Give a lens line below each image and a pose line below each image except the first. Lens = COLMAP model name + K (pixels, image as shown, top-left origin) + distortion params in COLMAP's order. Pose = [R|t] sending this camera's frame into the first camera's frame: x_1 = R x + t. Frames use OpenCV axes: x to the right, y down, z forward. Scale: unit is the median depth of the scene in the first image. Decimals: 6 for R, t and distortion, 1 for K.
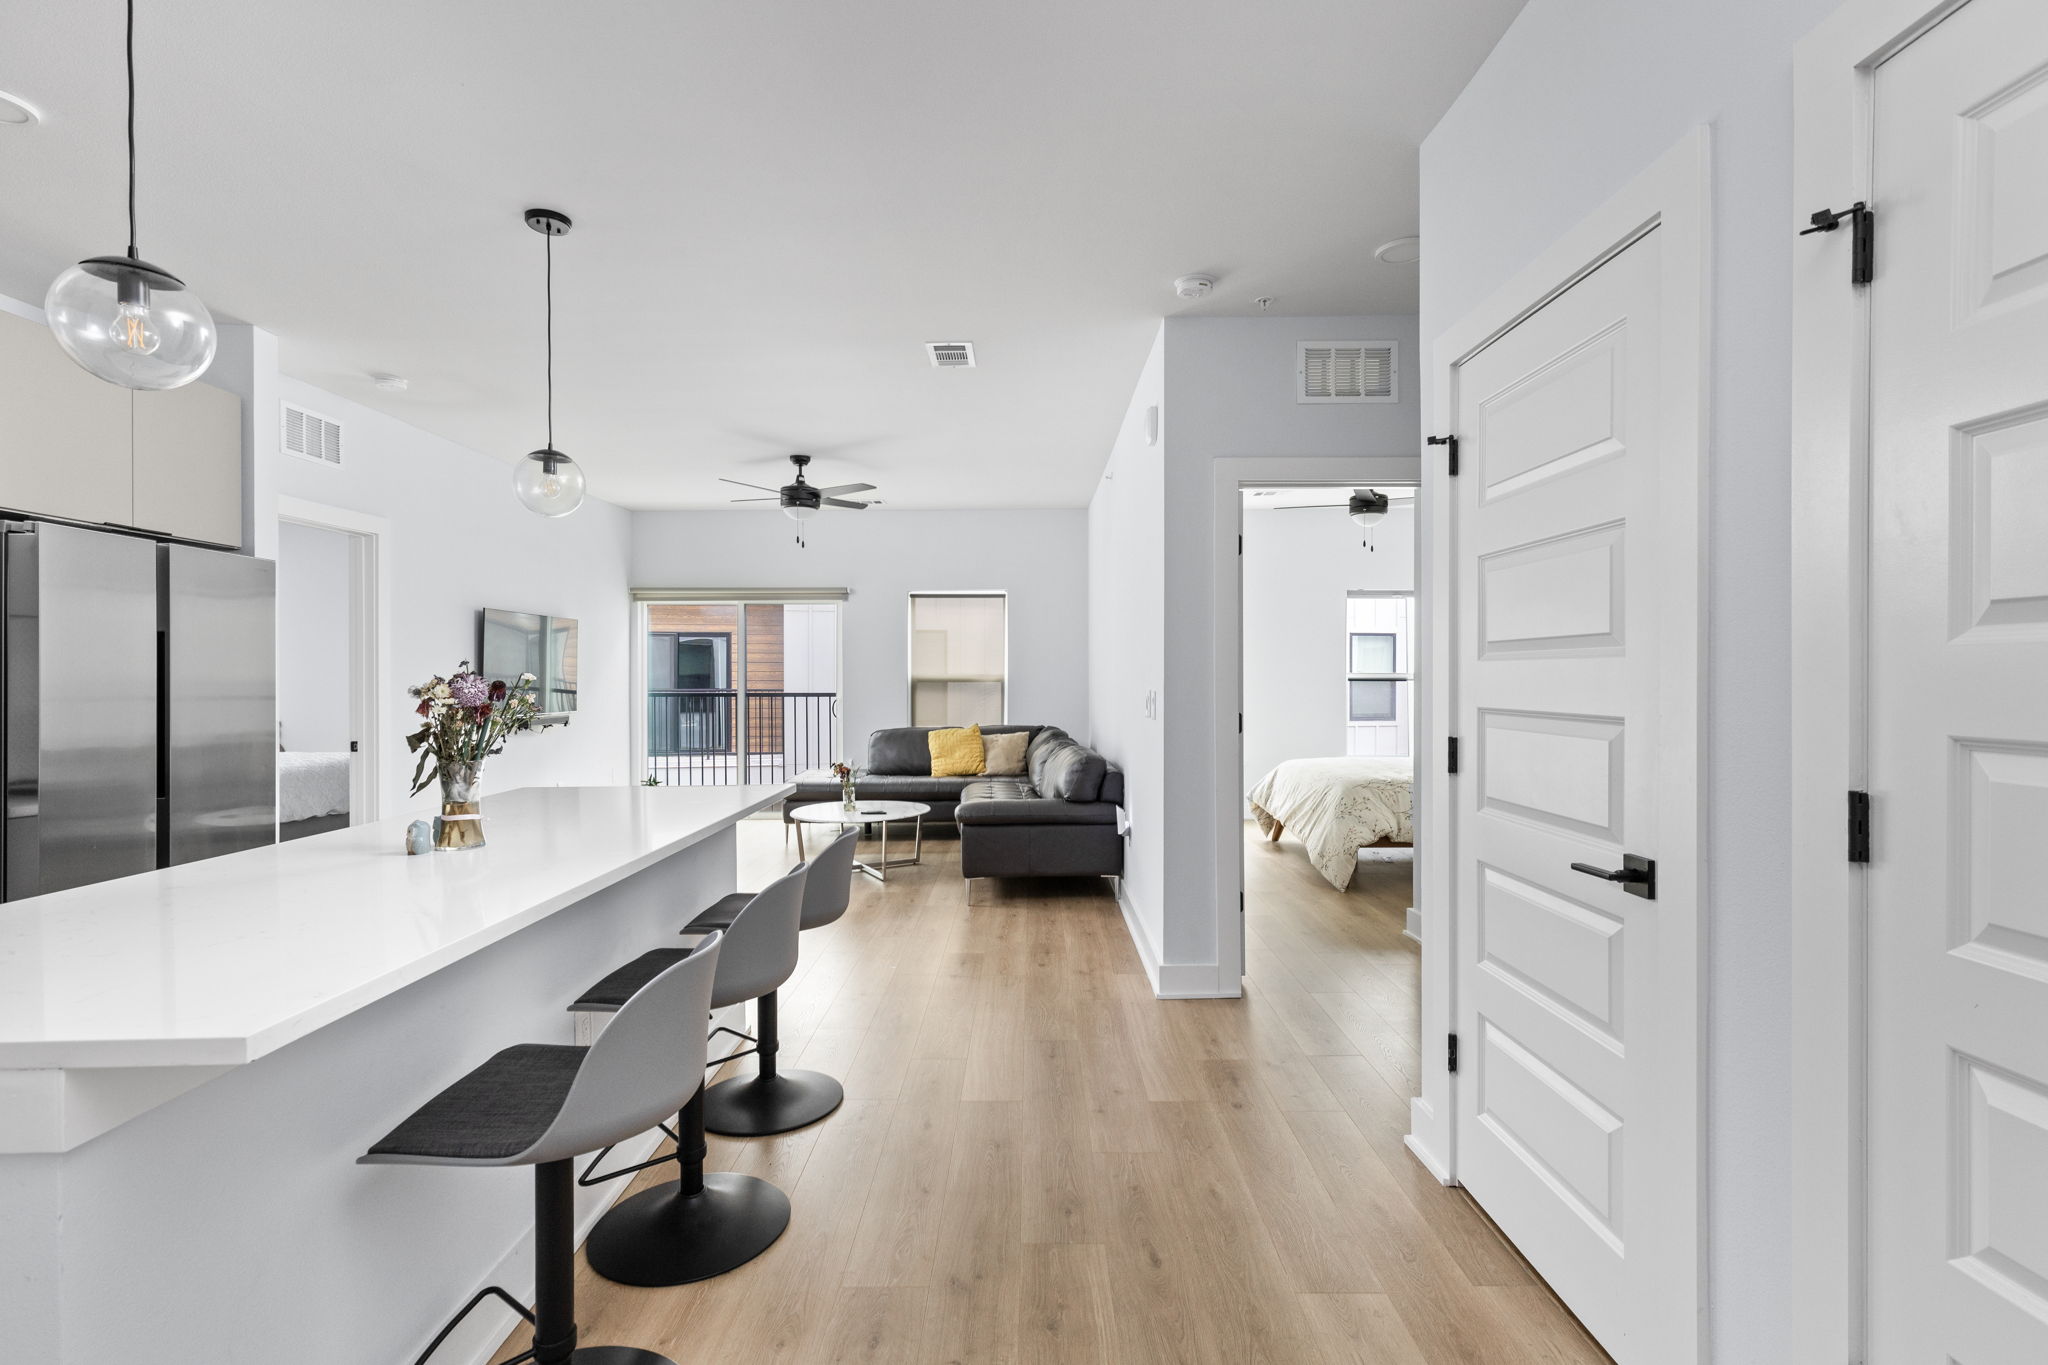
lens RADIAL K [[943.2, 0, 1029.5], [0, 943.2, 675.8], [0, 0, 1]] dist [0.003472, -0.000294]
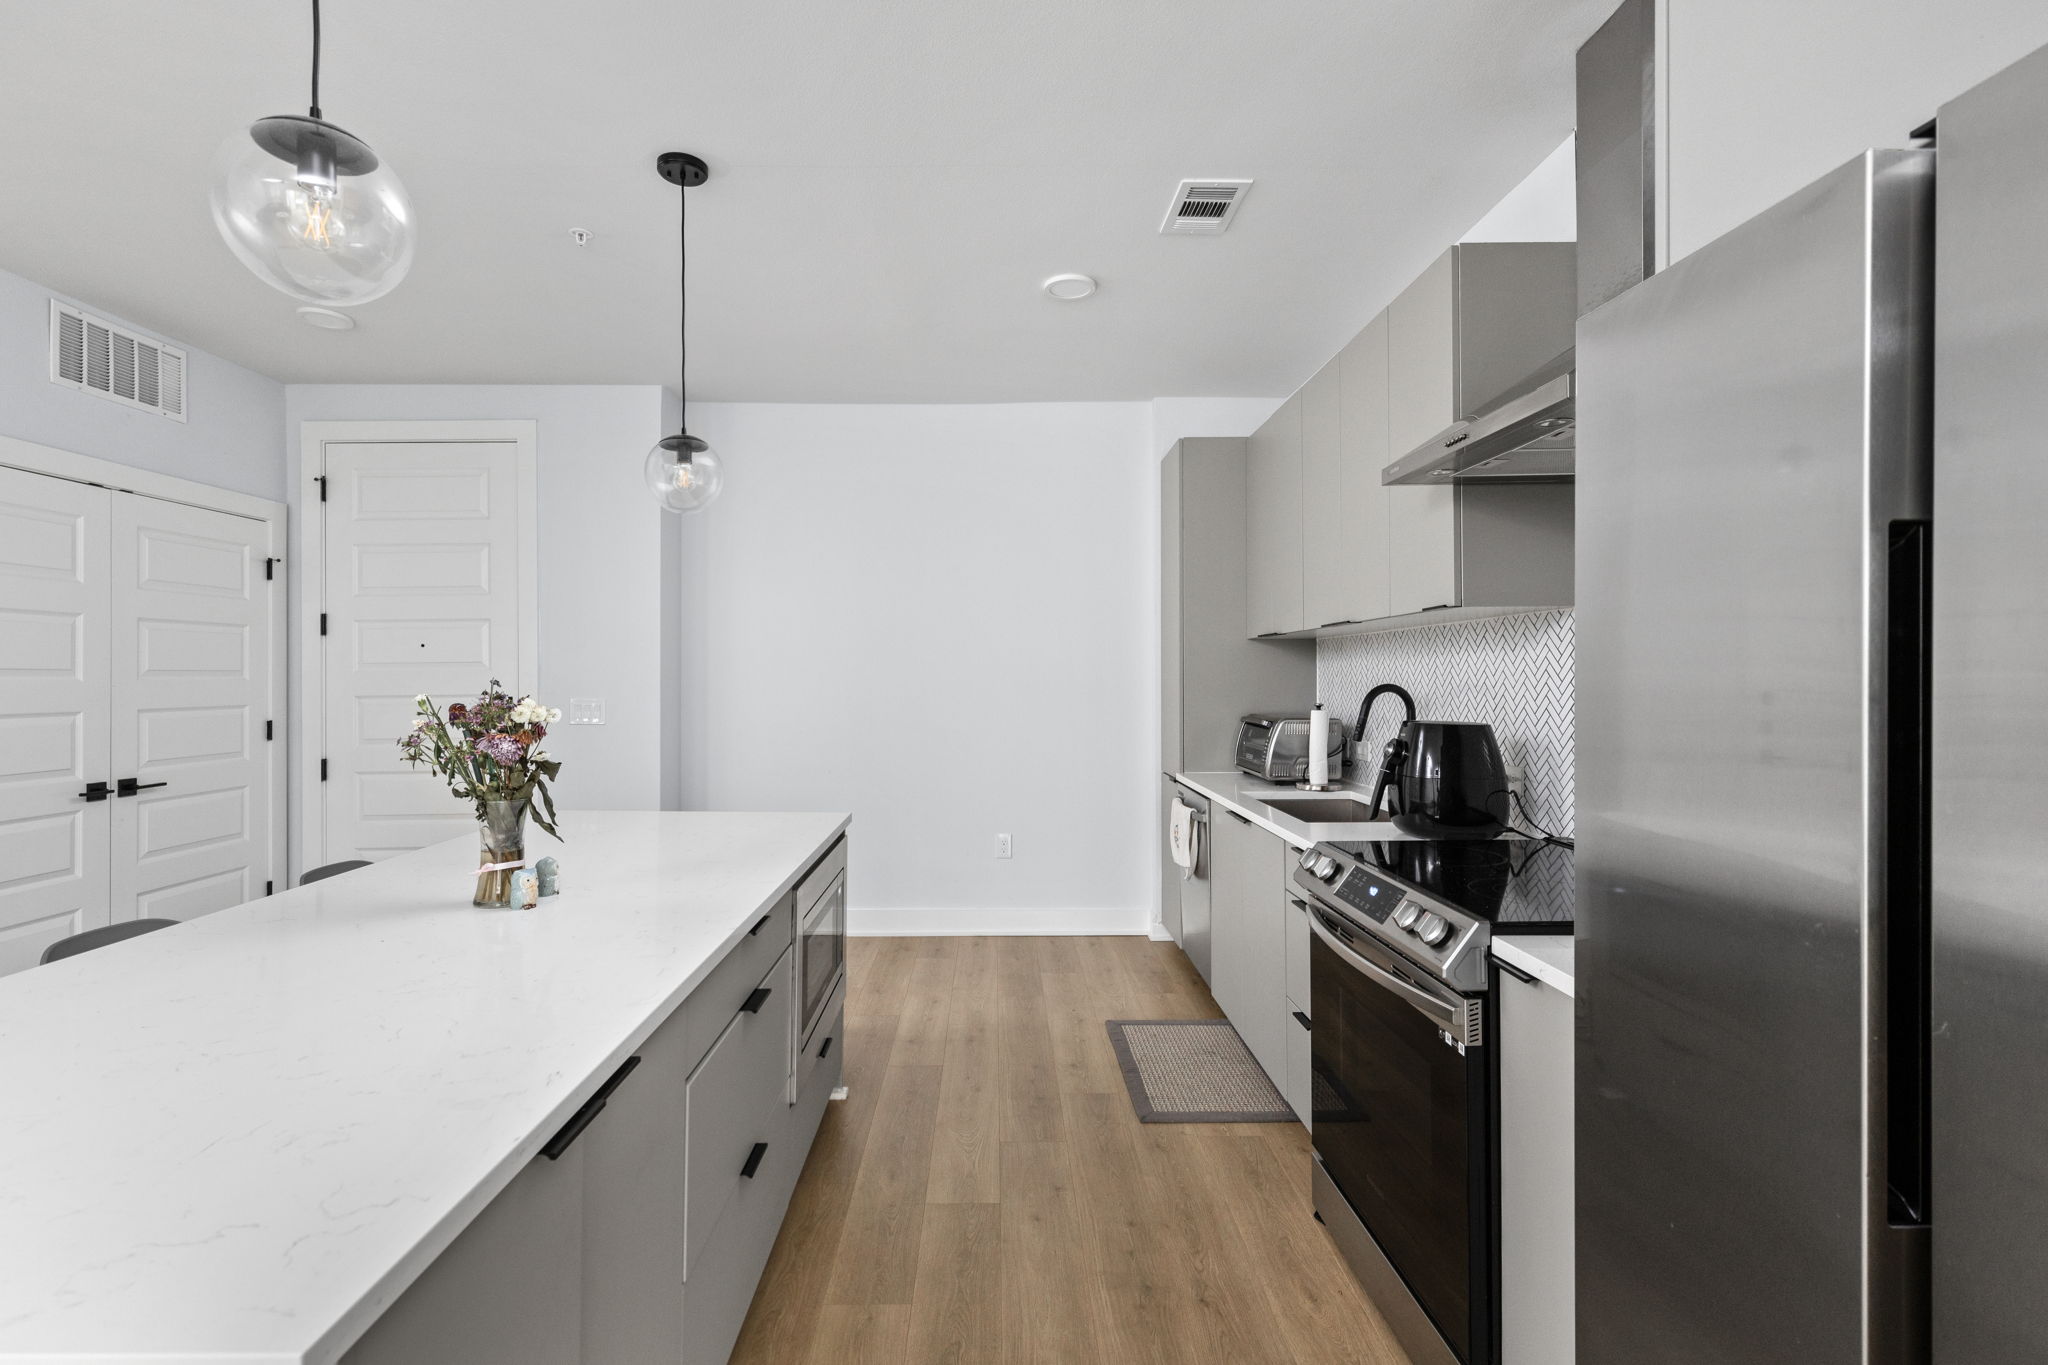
lens RADIAL K [[940.2, 0, 991.7], [0, 940.2, 677.2], [0, 0, 1]] dist [0.002231, 0.000037]
pose [[-0.999970, 0.003969, 0.006717, -0.374760], [0.003967, 0.999992, -0.000262, -0.005517], [-0.006718, -0.000235, -0.999977, 0.657259]]
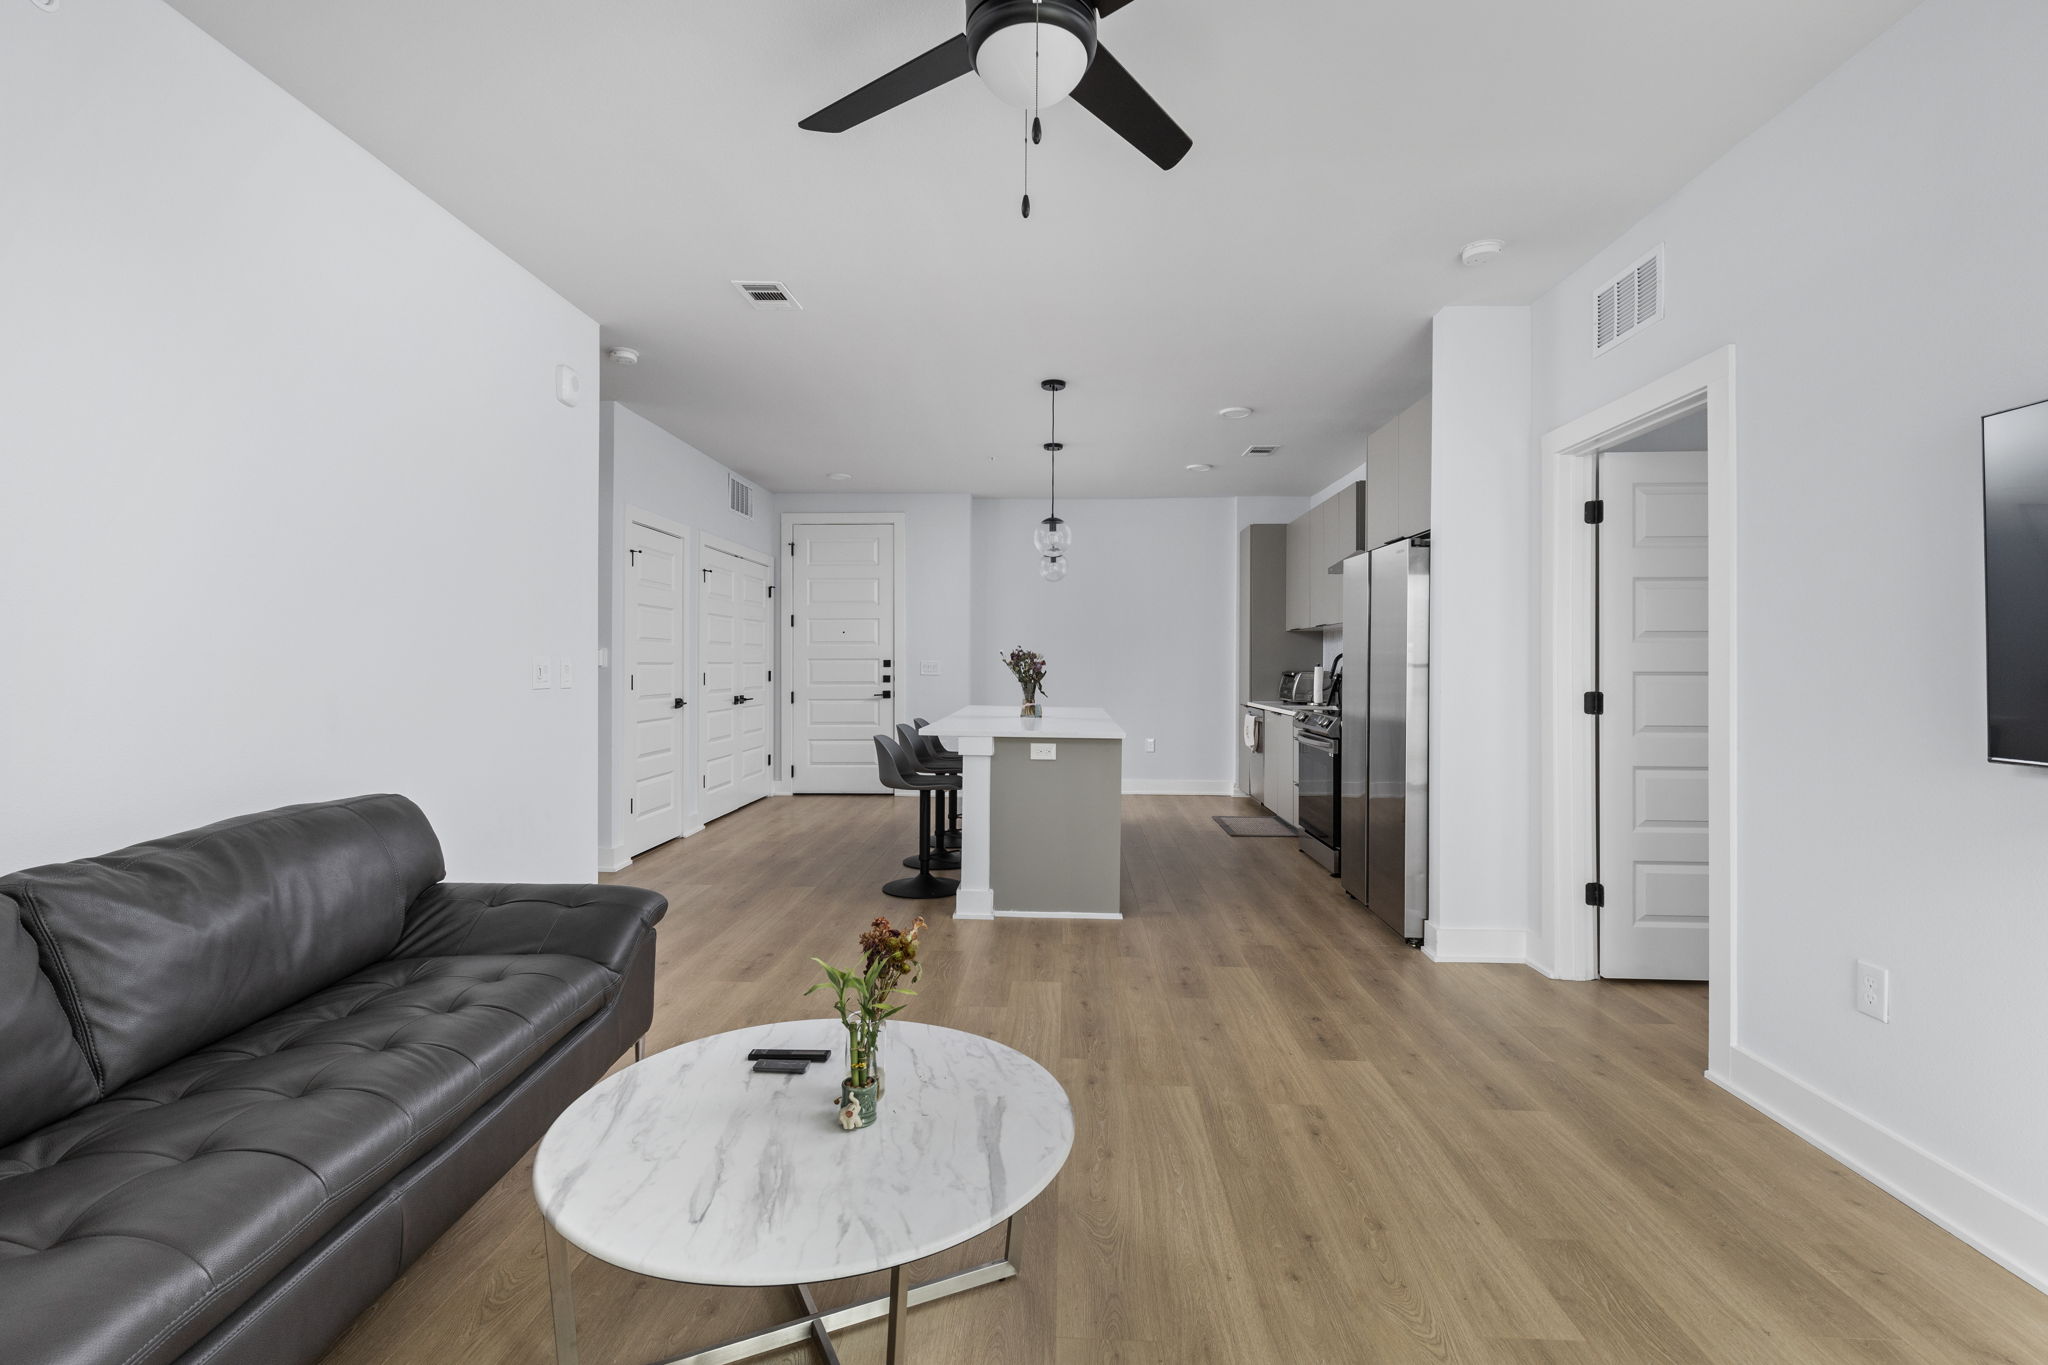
lens RADIAL K [[945.8, 0, 1020.8], [0, 945.8, 653.4], [0, 0, 1]] dist [0.001969, -0.000006]
pose [[-0.998808, -0.003394, 0.048691, -0.254367], [-0.003936, 0.999931, -0.011044, 0.013226], [-0.048650, -0.011223, -0.998753, 1.296069]]
